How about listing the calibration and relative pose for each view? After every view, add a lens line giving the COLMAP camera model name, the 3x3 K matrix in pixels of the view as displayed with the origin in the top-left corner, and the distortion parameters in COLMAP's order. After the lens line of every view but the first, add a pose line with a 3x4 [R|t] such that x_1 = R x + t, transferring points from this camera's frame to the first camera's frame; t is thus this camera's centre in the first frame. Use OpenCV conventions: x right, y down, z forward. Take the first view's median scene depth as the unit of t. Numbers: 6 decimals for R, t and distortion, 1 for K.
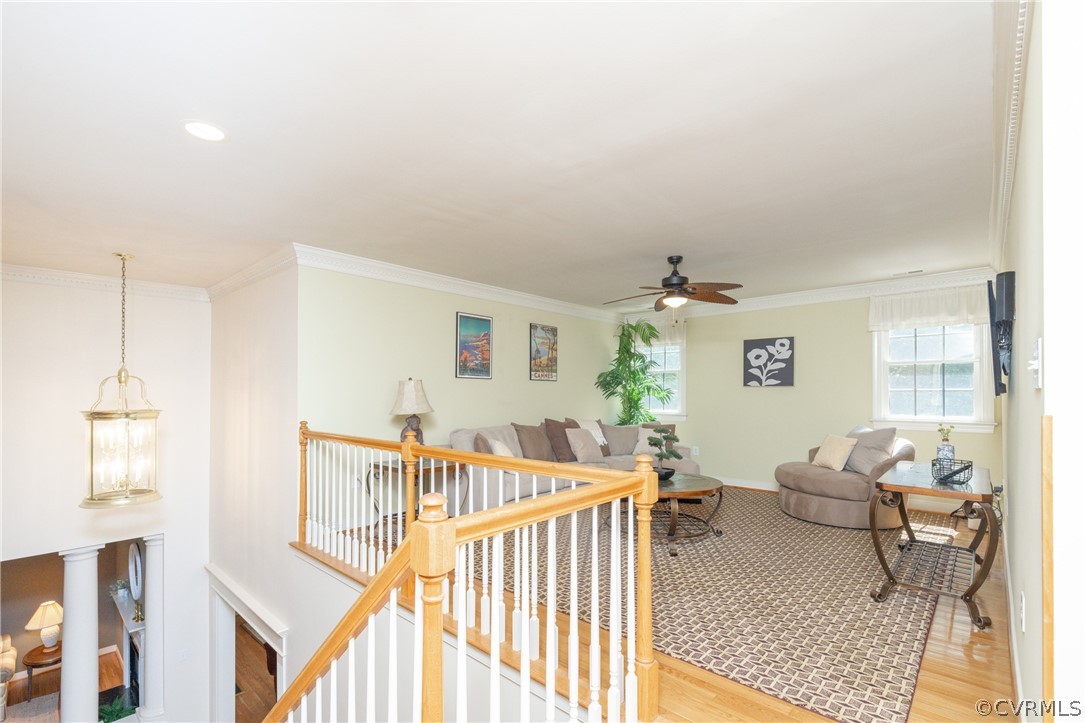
lens RADIAL K [[475.4, 0, 535.6], [0, 475.4, 391.2], [0, 0, 1]] dist [0.011239, -0.000579]
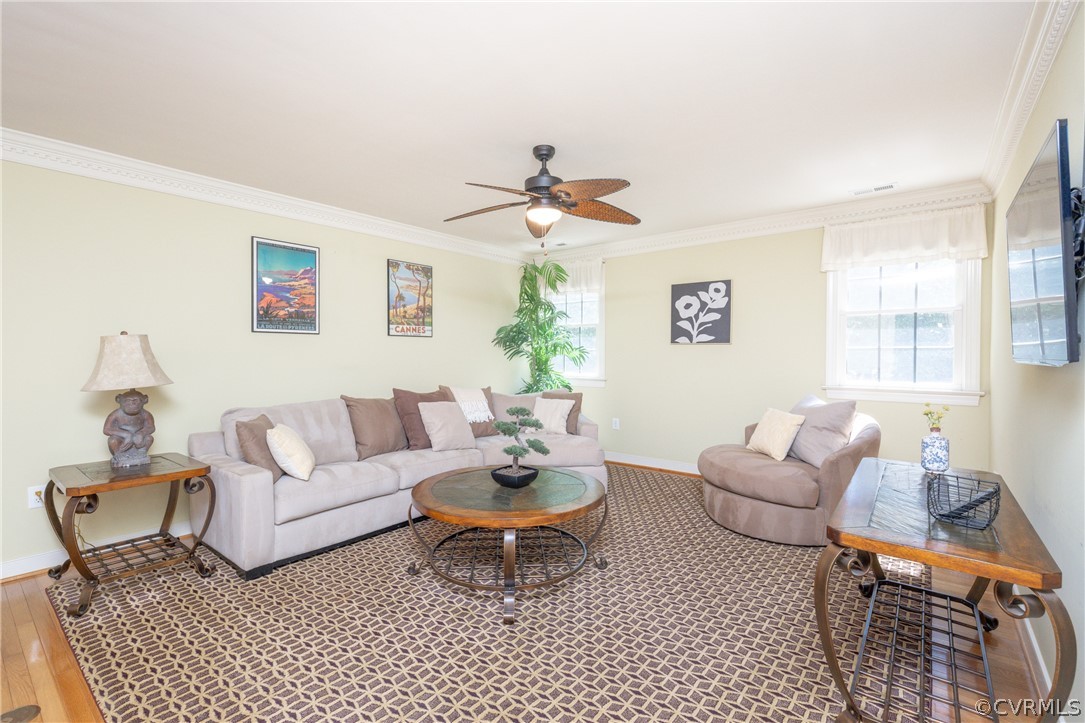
lens RADIAL K [[475.4, 0, 538.8], [0, 475.4, 363.2], [0, 0, 1]] dist [0.011239, -0.000579]
pose [[0.997513, -0.005465, 0.070266, 0.186875], [0.003300, 0.999518, 0.030880, -0.003114], [-0.070401, -0.030571, 0.997050, 0.262062]]
